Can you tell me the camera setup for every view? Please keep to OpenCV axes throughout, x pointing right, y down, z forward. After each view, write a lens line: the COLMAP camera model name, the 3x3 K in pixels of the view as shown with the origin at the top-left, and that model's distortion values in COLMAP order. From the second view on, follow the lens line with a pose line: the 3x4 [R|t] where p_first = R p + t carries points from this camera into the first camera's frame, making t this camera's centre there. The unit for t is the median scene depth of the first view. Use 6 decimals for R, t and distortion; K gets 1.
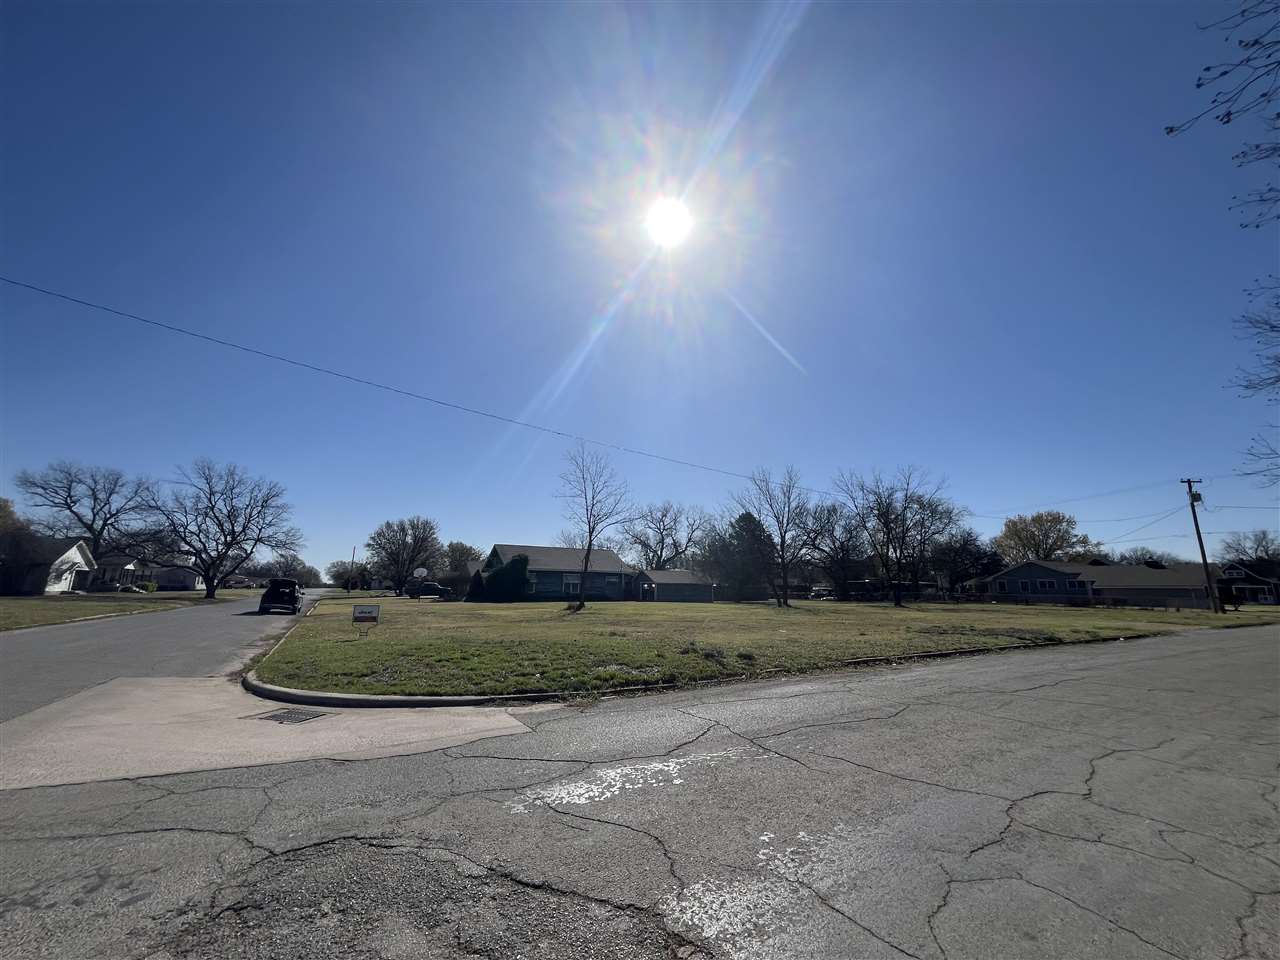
lens RADIAL K [[518.0, 0, 635.1], [0, 518.0, 475.8], [0, 0, 1]] dist [-0.001868, 0.000745]
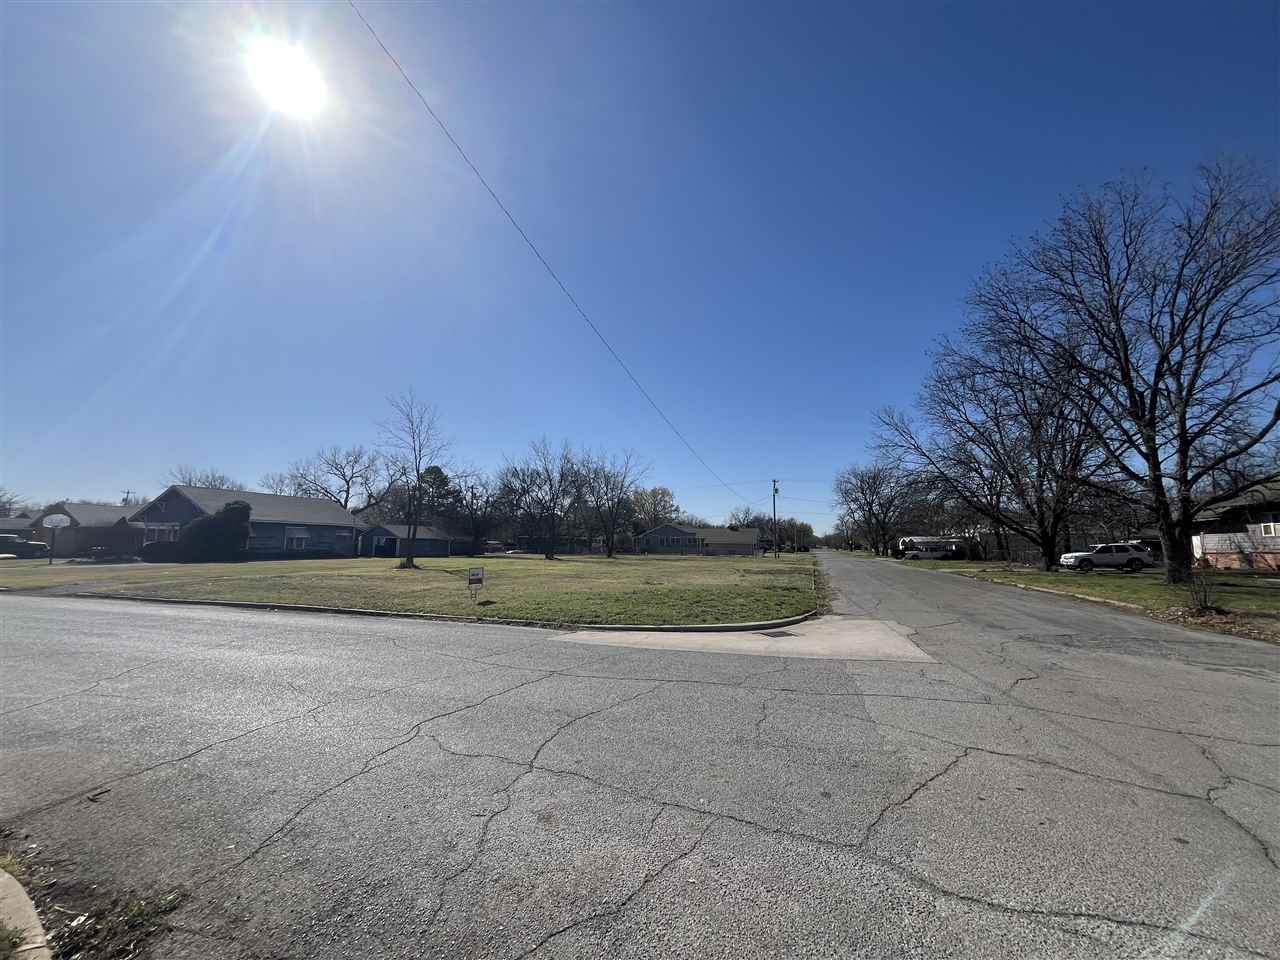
lens RADIAL K [[518.0, 0, 637.5], [0, 518.0, 486.4], [0, 0, 1]] dist [-0.001868, 0.000745]
pose [[0.752599, 0.071656, 0.654569, -0.357675], [-0.143111, 0.988100, 0.056376, -0.003134], [-0.642740, -0.136105, 0.753897, 0.021569]]
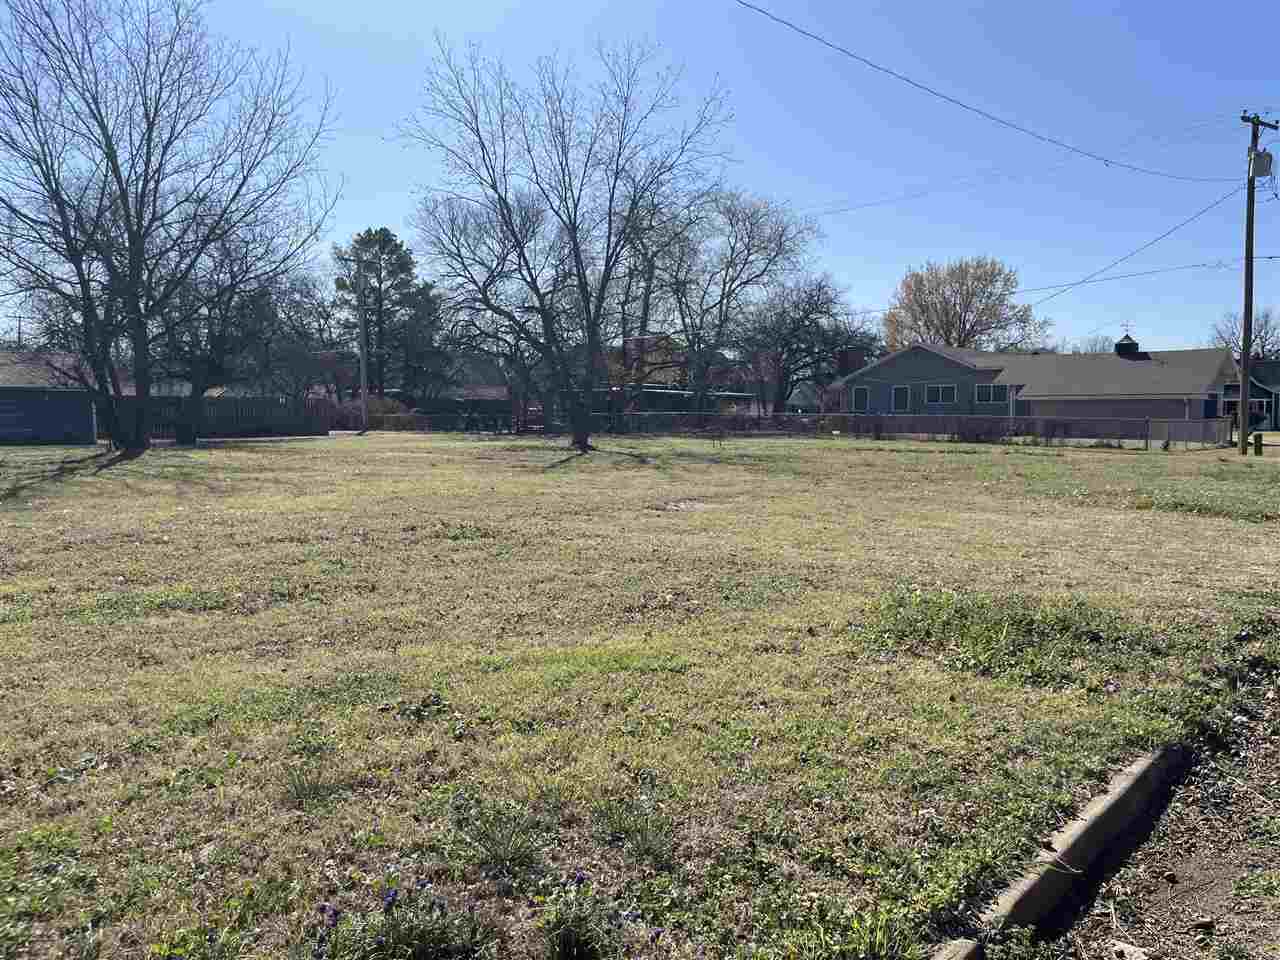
lens RADIAL K [[979.1, 0, 669.1], [0, 979.1, 460.5], [0, 0, 1]] dist [0.069919, -0.094668]
pose [[0.934672, -0.022988, 0.354767, 0.396572], [-0.070525, 0.966086, 0.248405, 0.102522], [-0.348446, -0.257197, 0.901352, 0.424756]]
